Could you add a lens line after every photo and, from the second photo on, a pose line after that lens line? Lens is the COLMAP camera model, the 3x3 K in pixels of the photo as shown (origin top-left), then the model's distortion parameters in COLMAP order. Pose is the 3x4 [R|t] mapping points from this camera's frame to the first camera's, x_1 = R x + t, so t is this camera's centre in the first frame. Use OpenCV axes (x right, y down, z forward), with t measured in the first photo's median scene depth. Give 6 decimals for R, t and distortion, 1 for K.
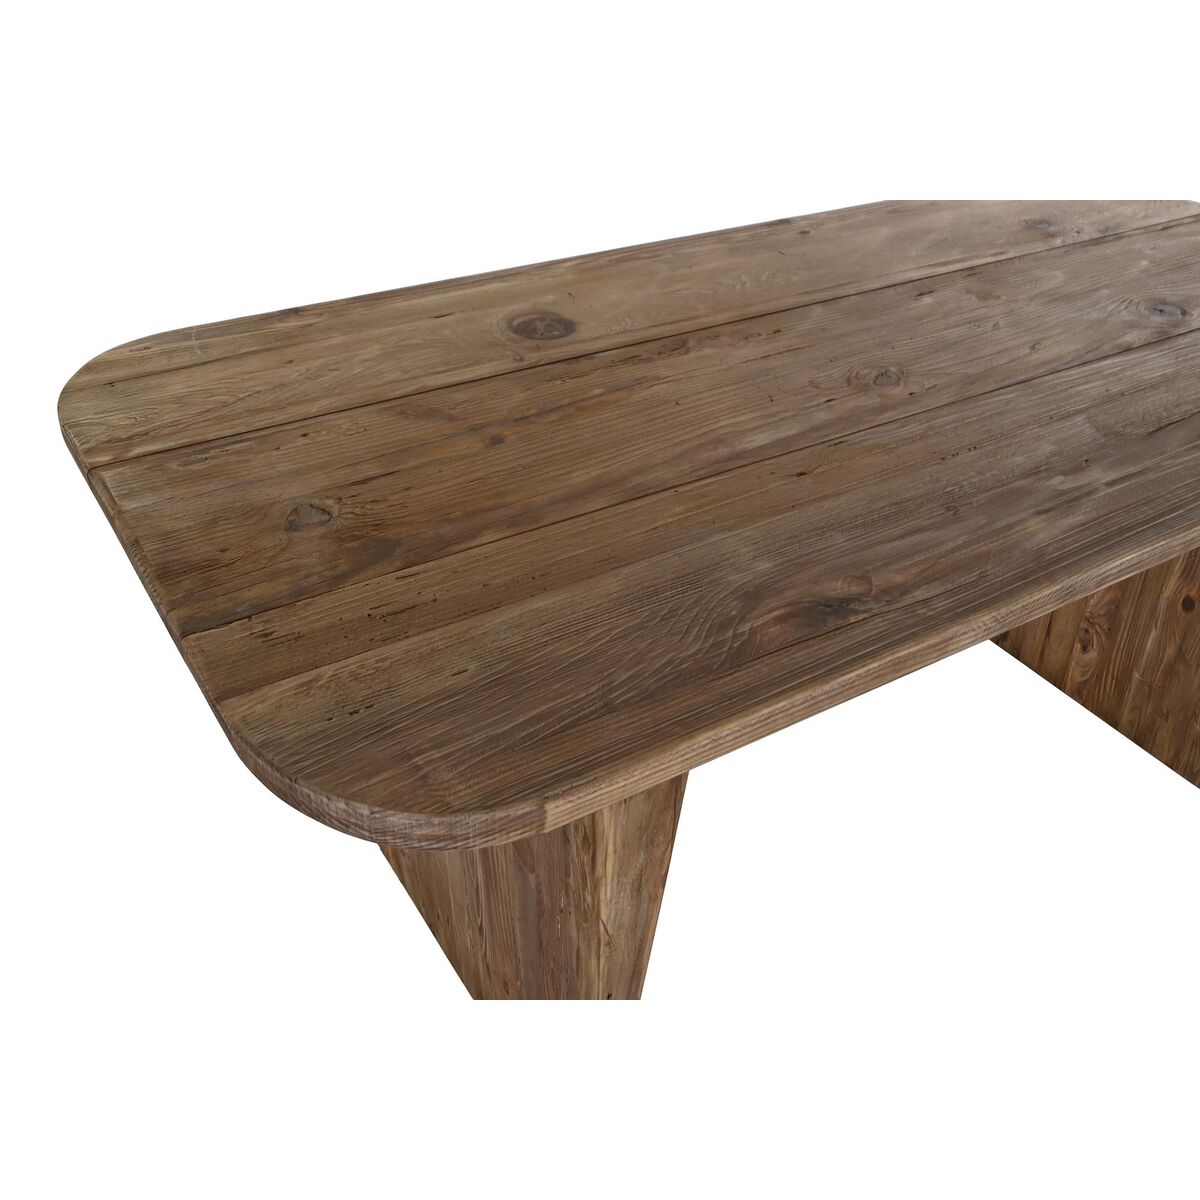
lens RADIAL K [[1203.4, 0, 600.0], [0, 1203.4, 600.0], [0, 0, 1]] dist [-0.013541, -0.006746]
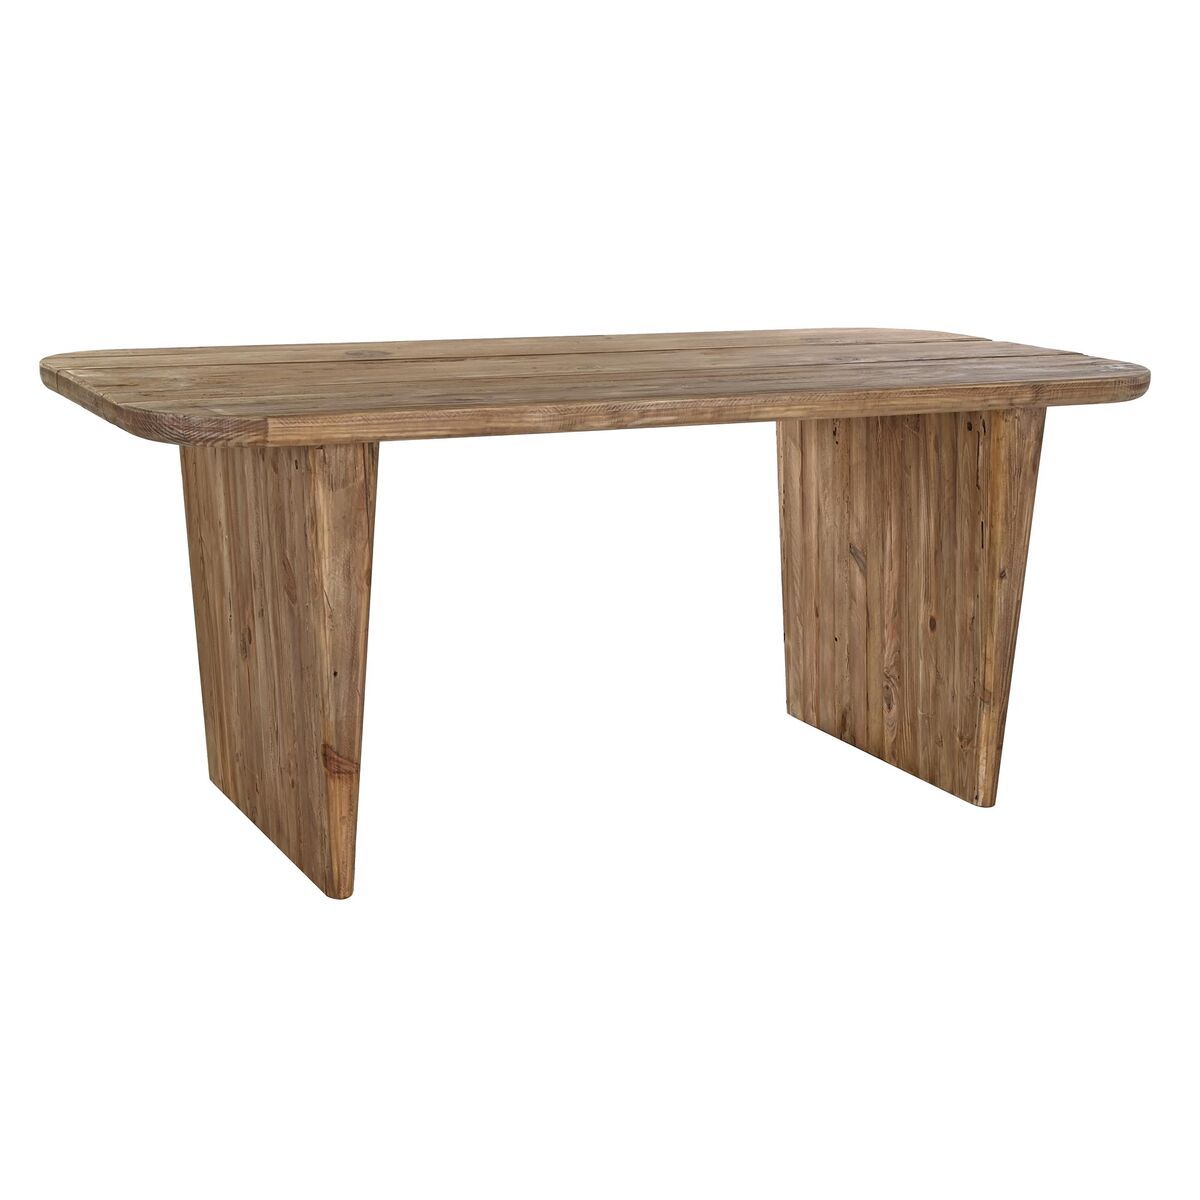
lens RADIAL K [[2298.2, 0, 600.0], [0, 2298.2, 600.0], [0, 0, 1]] dist [-0.030416, 0.005613]
pose [[0.992432, 0.006070, -0.122645, 0.720343], [-0.054444, 0.916994, -0.395169, 1.418871], [0.110066, 0.398856, 0.910384, -1.718566]]
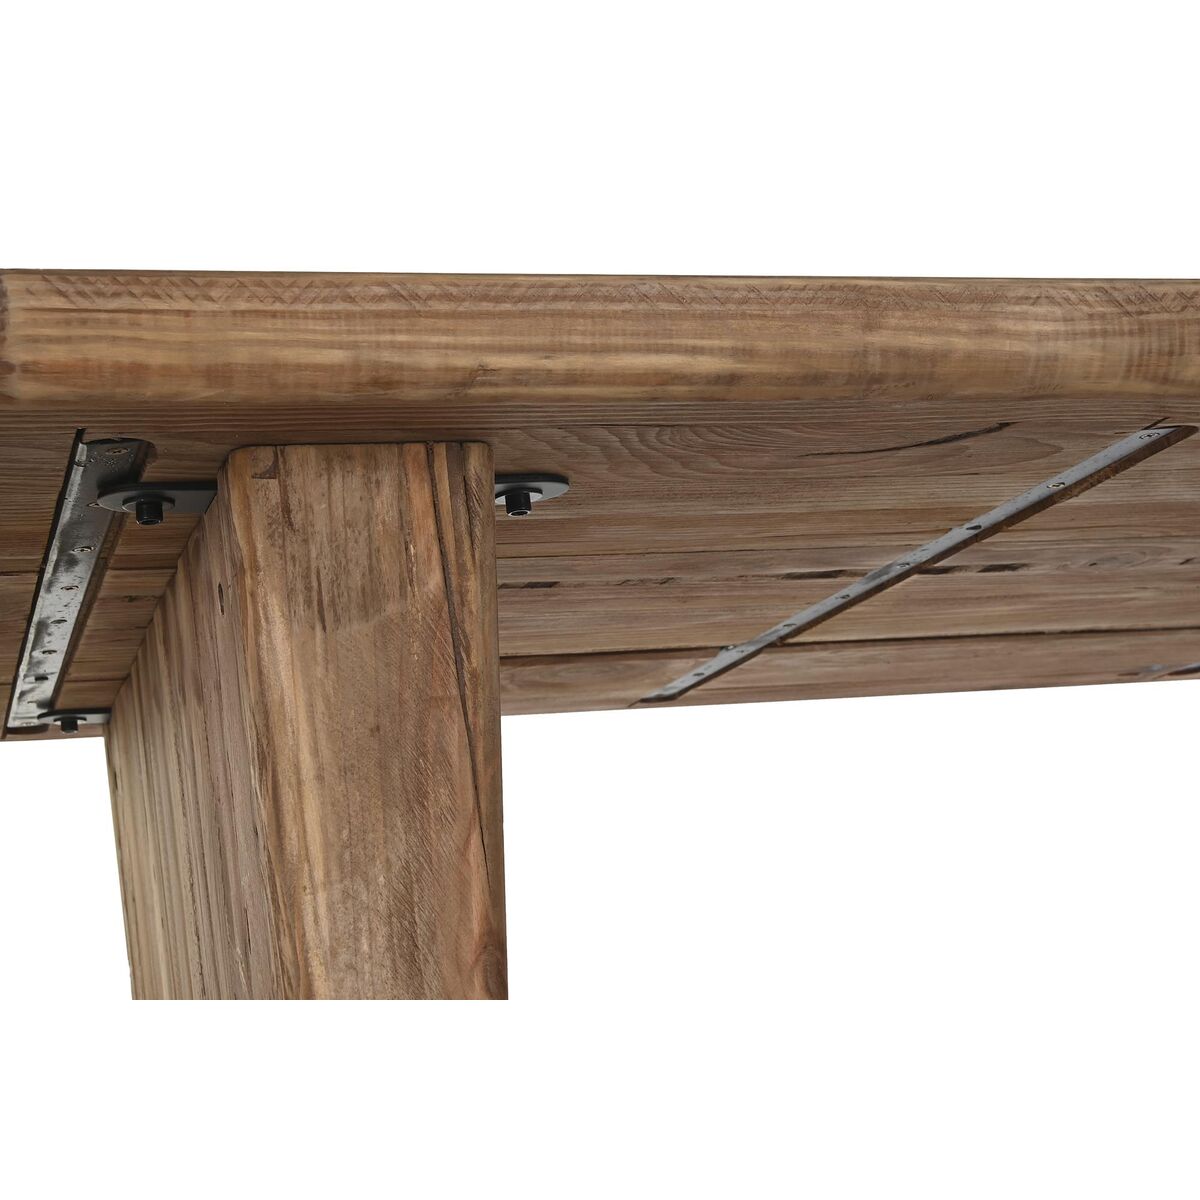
lens RADIAL K [[2171.8, 0, 600.0], [0, 2171.8, 600.0], [0, 0, 1]] dist [-0.000945, 0.020745]
pose [[0.953893, -0.169912, -0.247423, 0.296488], [-0.055415, 0.710472, -0.701540, 0.659744], [0.294987, 0.682905, 0.668299, 0.387474]]
